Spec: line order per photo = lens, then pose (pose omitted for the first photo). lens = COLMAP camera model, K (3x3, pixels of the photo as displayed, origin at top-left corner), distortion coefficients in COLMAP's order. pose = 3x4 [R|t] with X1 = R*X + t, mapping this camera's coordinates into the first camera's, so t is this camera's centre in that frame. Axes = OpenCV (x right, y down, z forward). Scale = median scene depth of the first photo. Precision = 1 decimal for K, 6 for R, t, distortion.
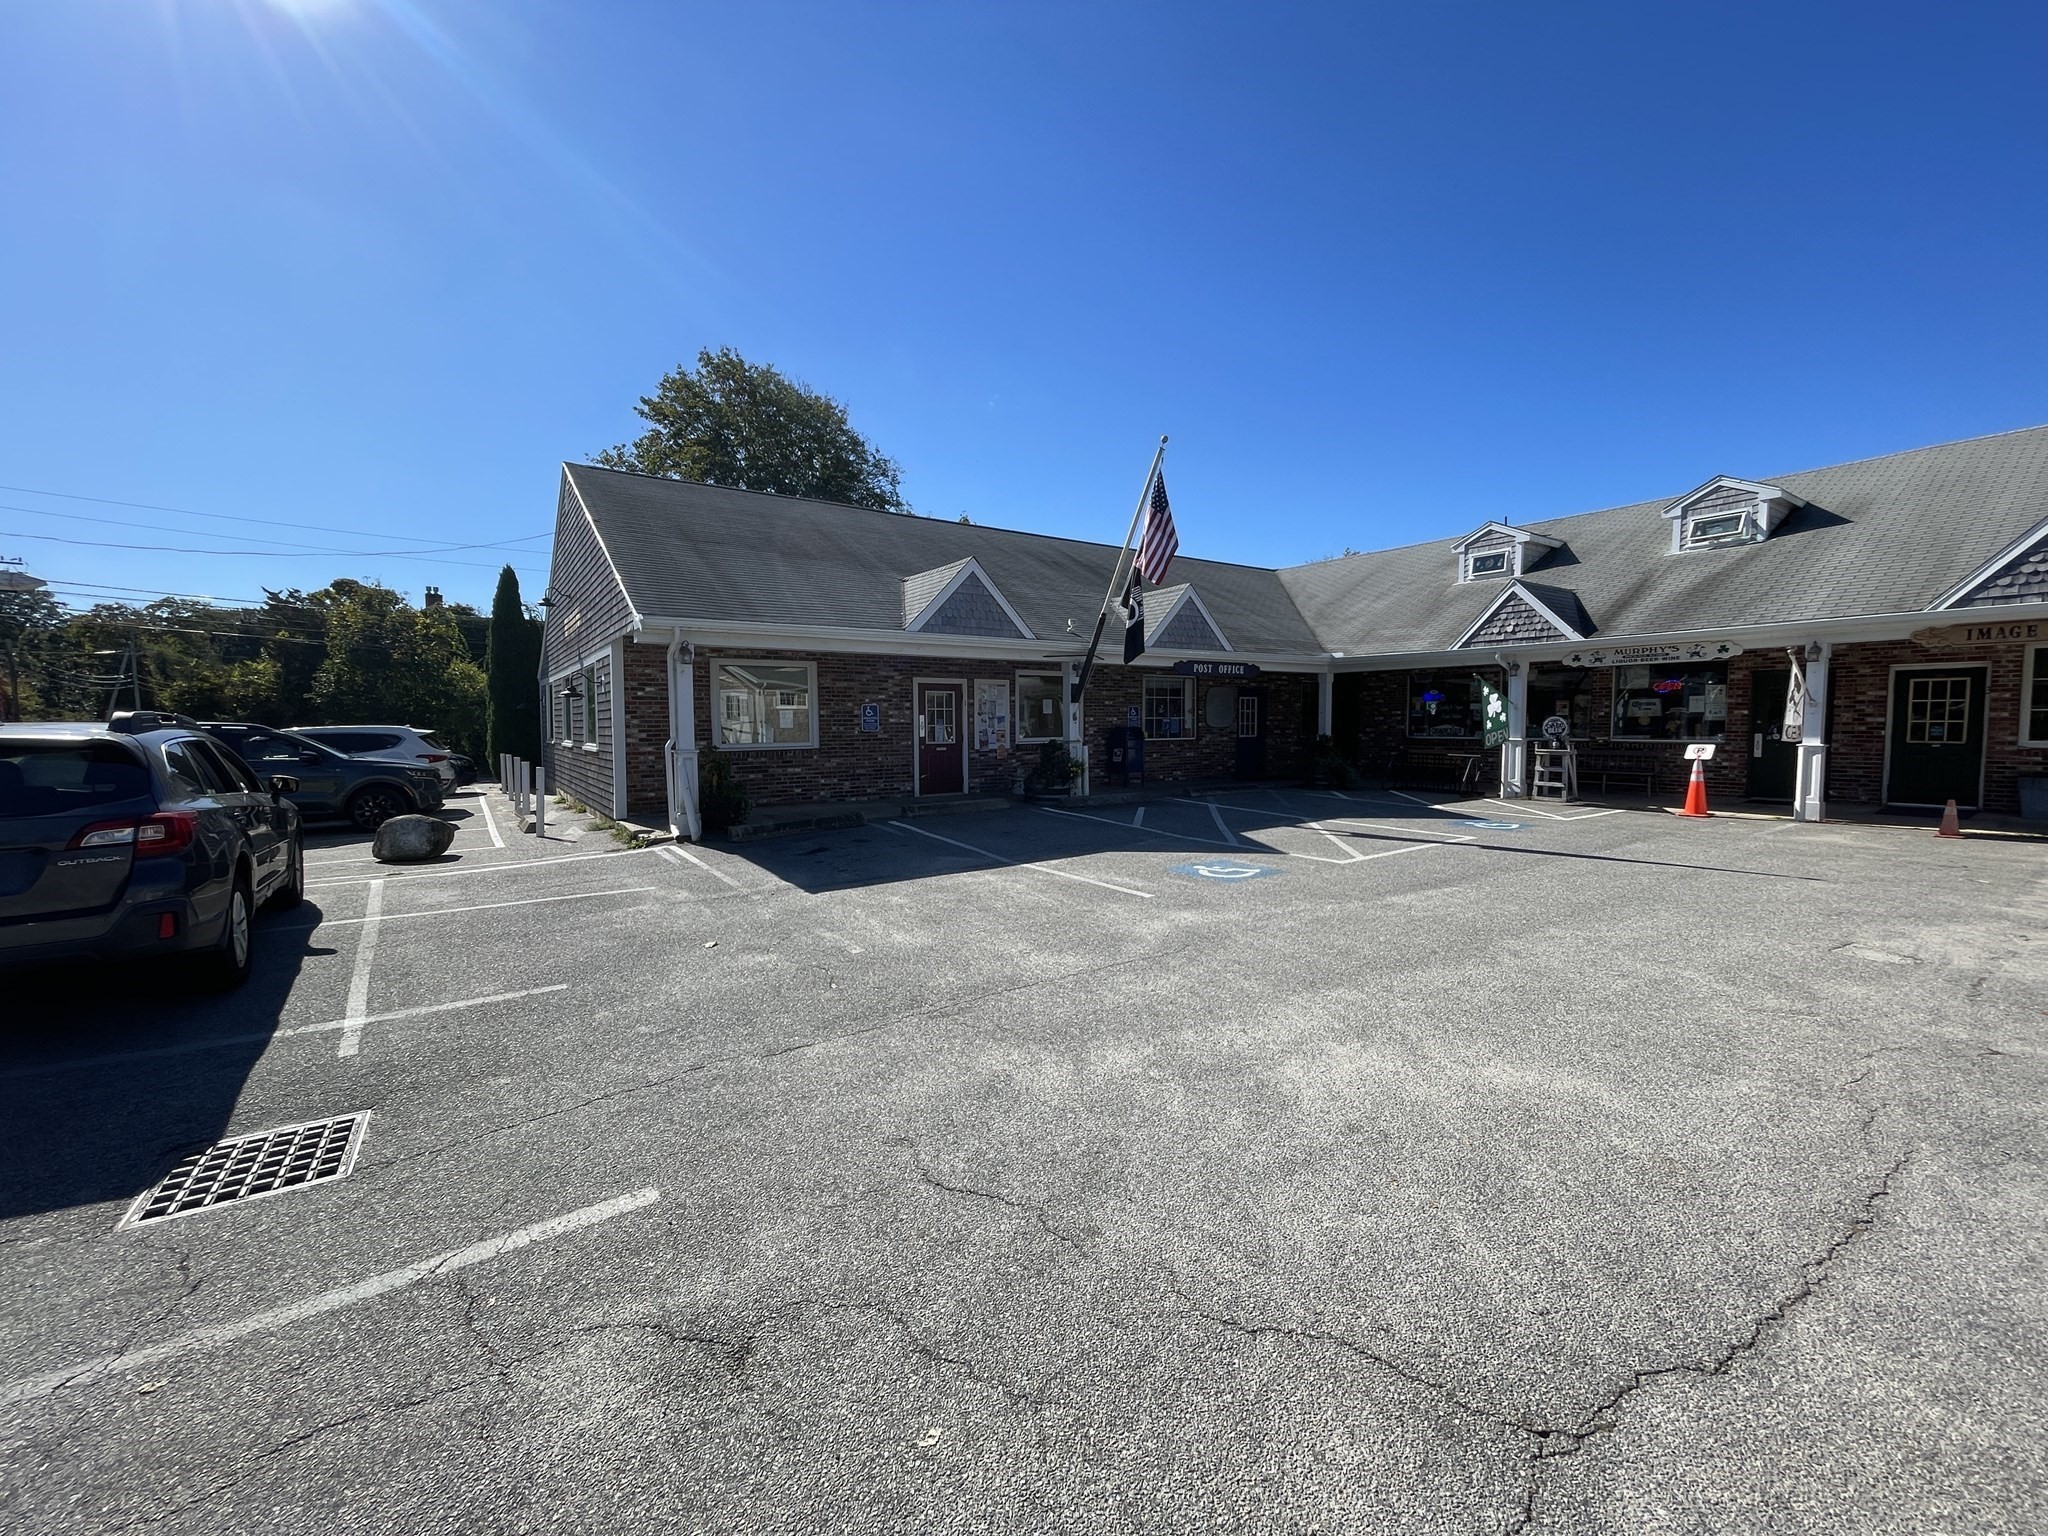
lens RADIAL K [[822.5, 0, 1026.1], [0, 822.5, 767.3], [0, 0, 1]] dist [0.001254, -0.000054]
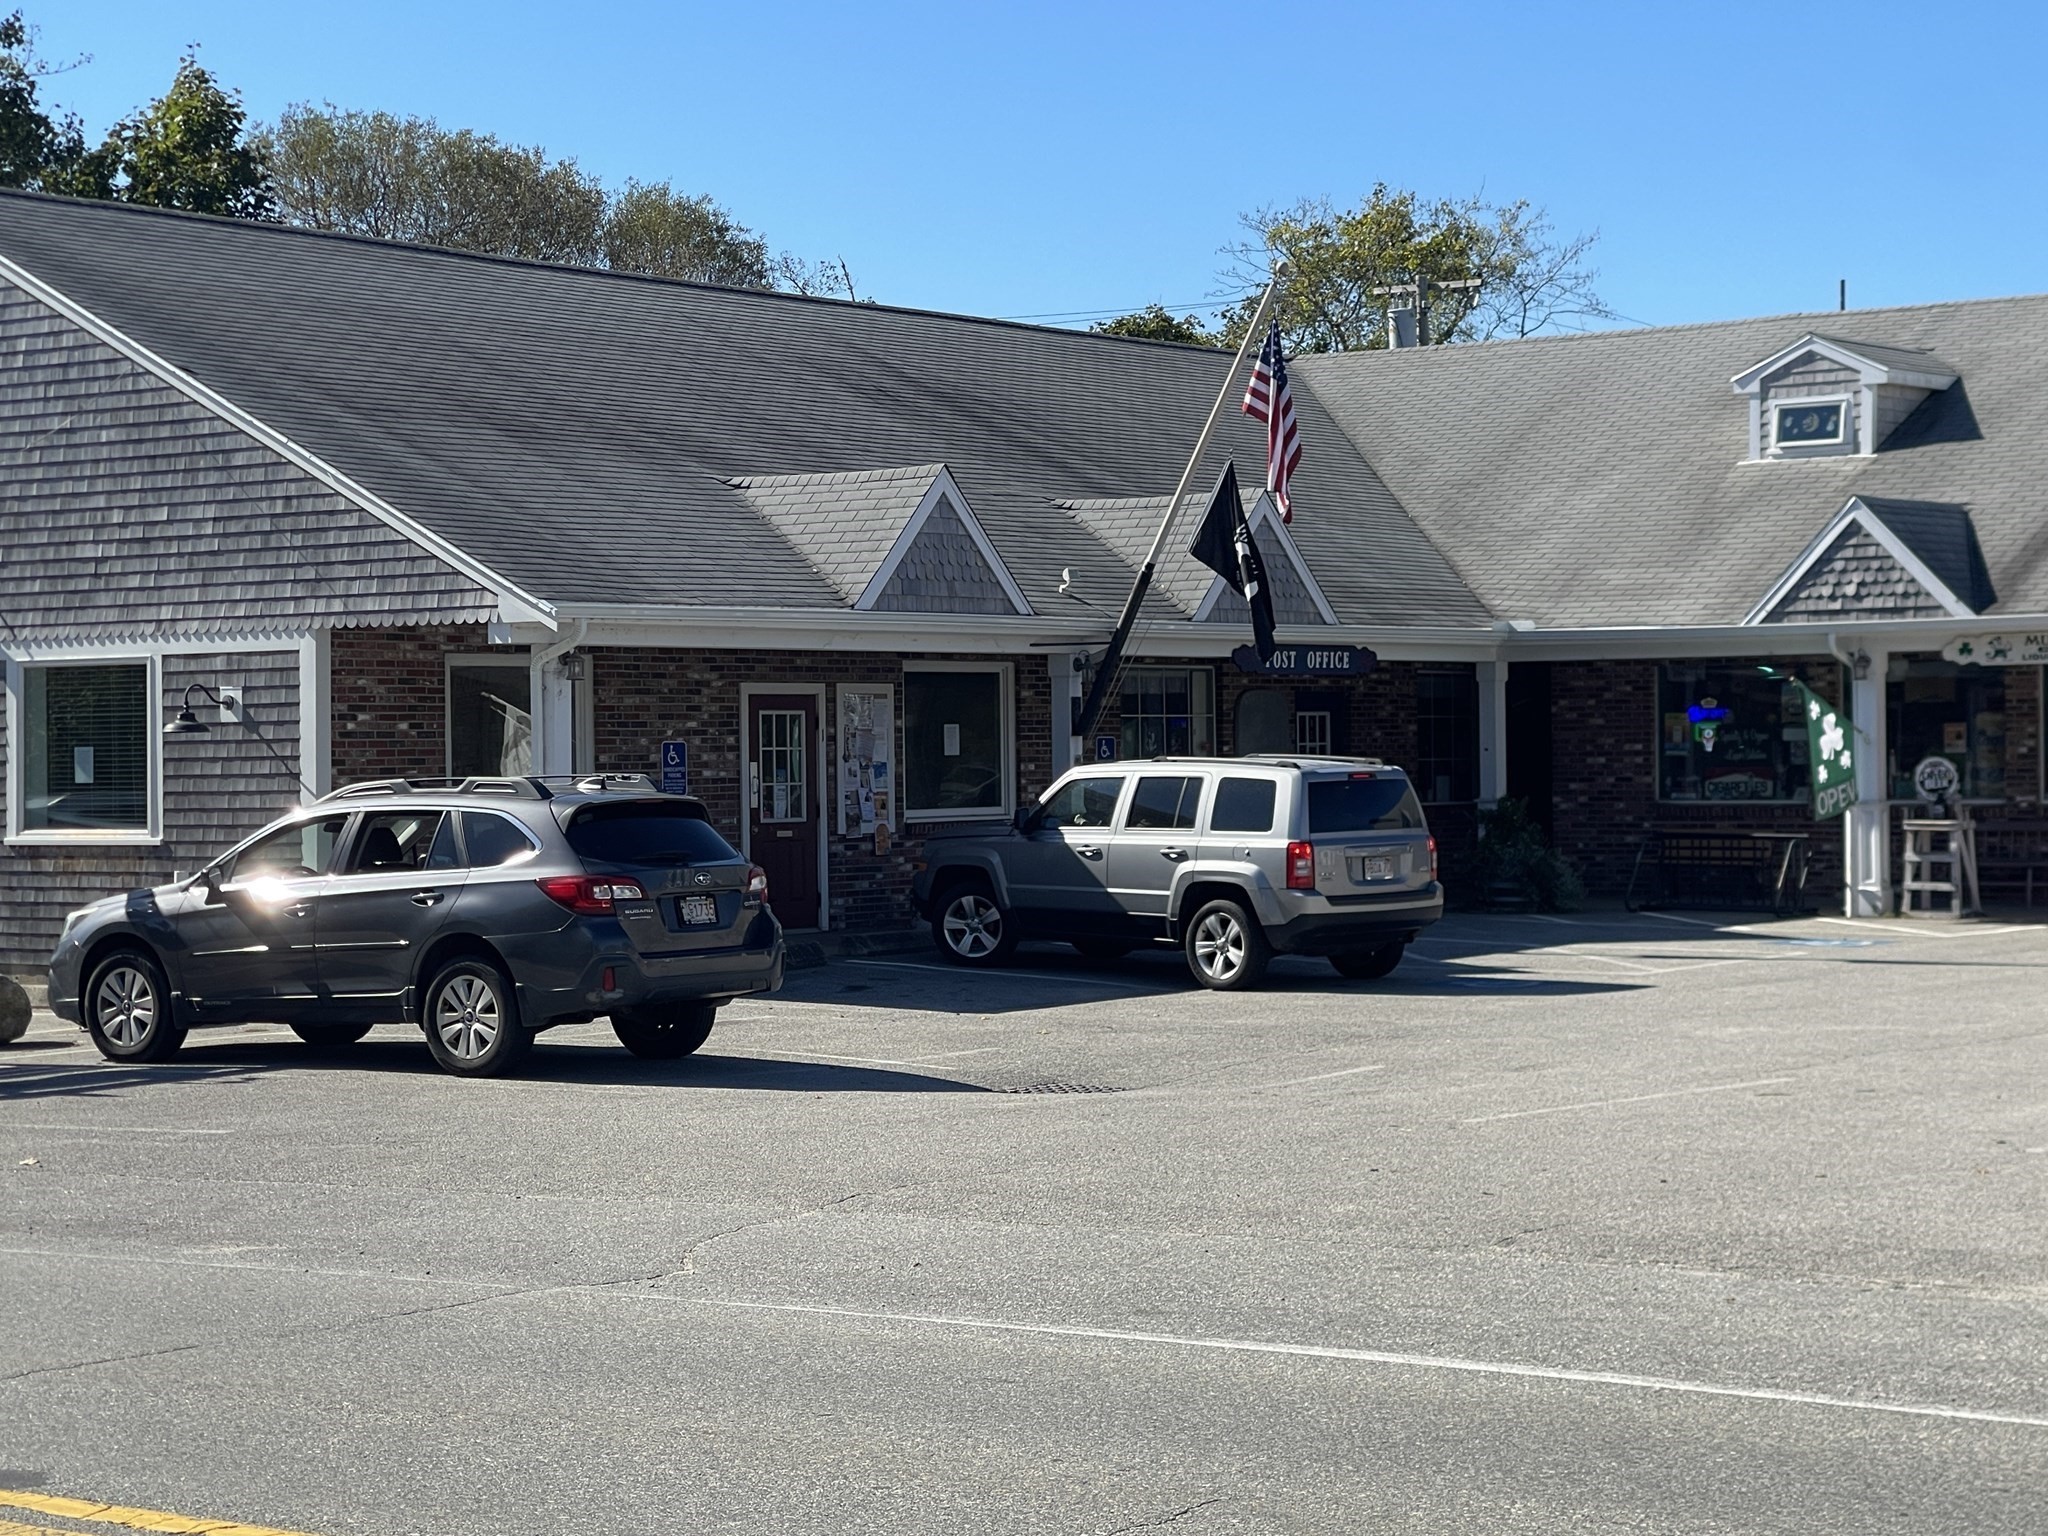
lens RADIAL K [[4105.0, 0, 1058.3], [0, 4105.0, 727.3], [0, 0, 1]] dist [0.309640, 0.000000]
pose [[0.945690, -0.003631, 0.325050, -0.701164], [0.024178, 0.997953, -0.059197, 0.058659], [-0.324170, 0.063842, 0.943842, -1.241253]]
